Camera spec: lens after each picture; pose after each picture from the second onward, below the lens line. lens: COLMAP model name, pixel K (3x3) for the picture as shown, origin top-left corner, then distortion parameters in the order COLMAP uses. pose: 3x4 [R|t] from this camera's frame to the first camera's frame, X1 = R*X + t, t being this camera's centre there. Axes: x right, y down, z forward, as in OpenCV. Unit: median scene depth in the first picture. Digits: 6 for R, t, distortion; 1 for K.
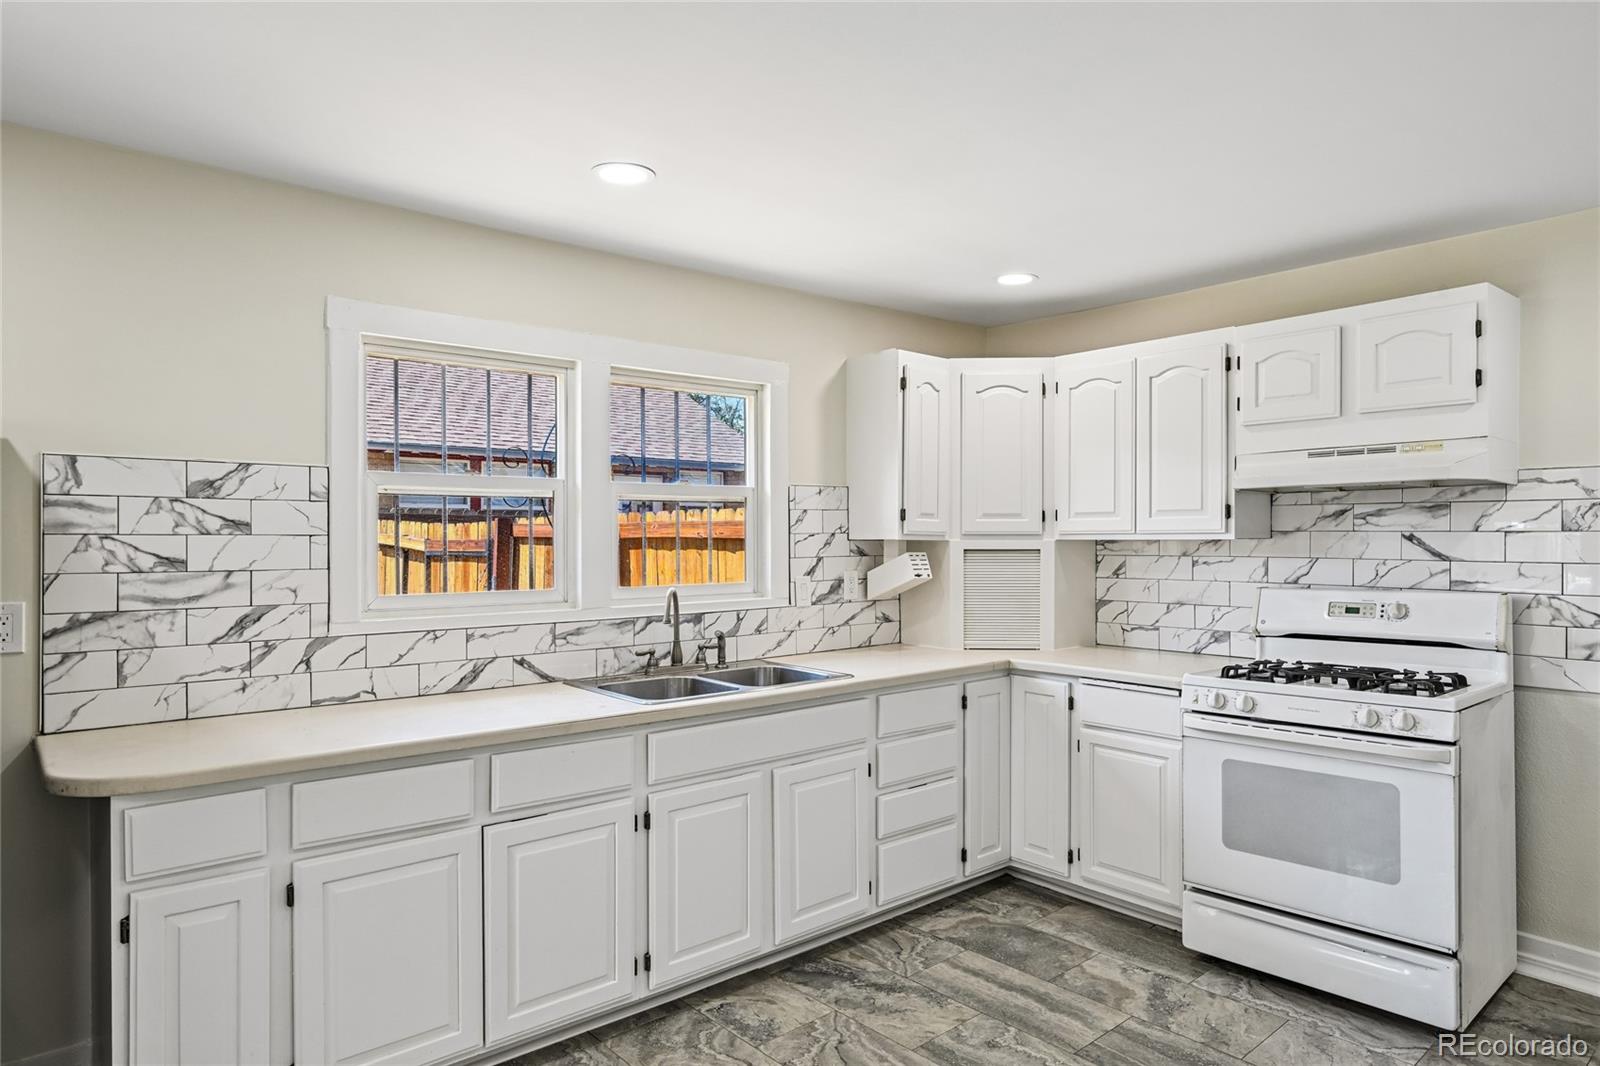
lens RADIAL K [[970.7, 0, 799.0], [0, 970.7, 535.9], [0, 0, 1]] dist [0.000772, 0.001542]
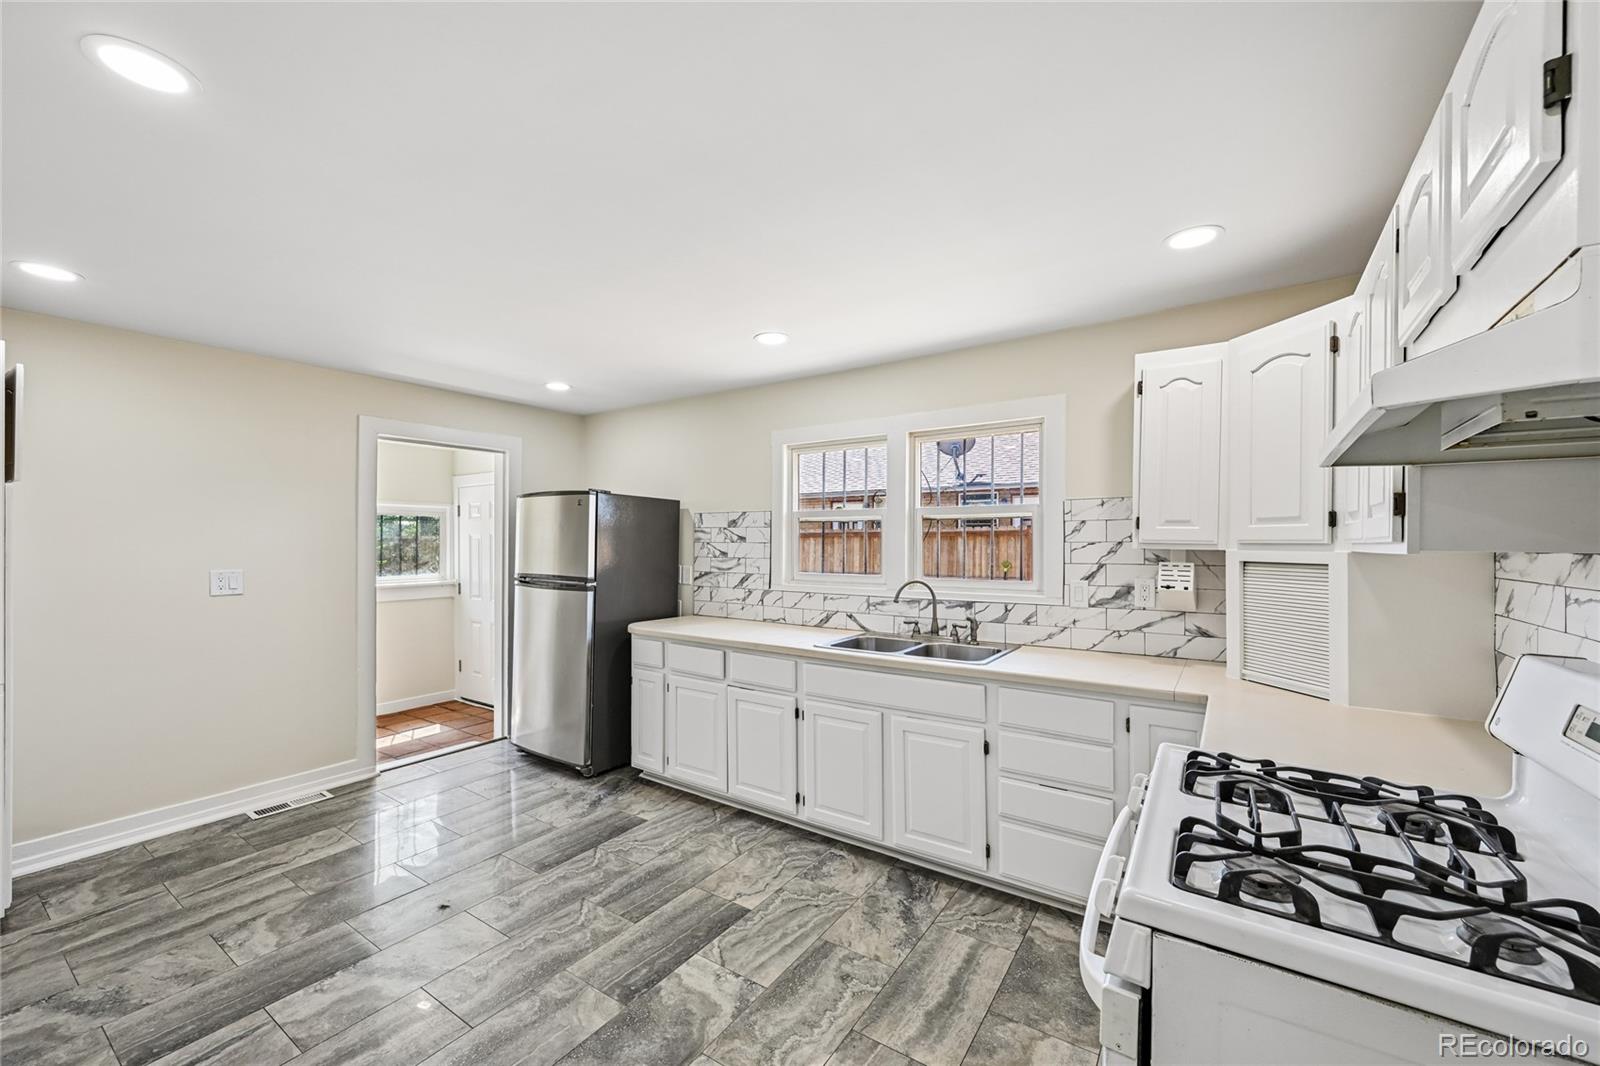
lens RADIAL K [[622.9, 0, 805.8], [0, 622.9, 540.2], [0, 0, 1]] dist [-0.008468, 0.000029]
pose [[0.259165, -0.000389, -0.965833, 0.778301], [0.000026, 1.000000, -0.000396, -0.005469], [0.965833, 0.000077, 0.259165, 0.647364]]
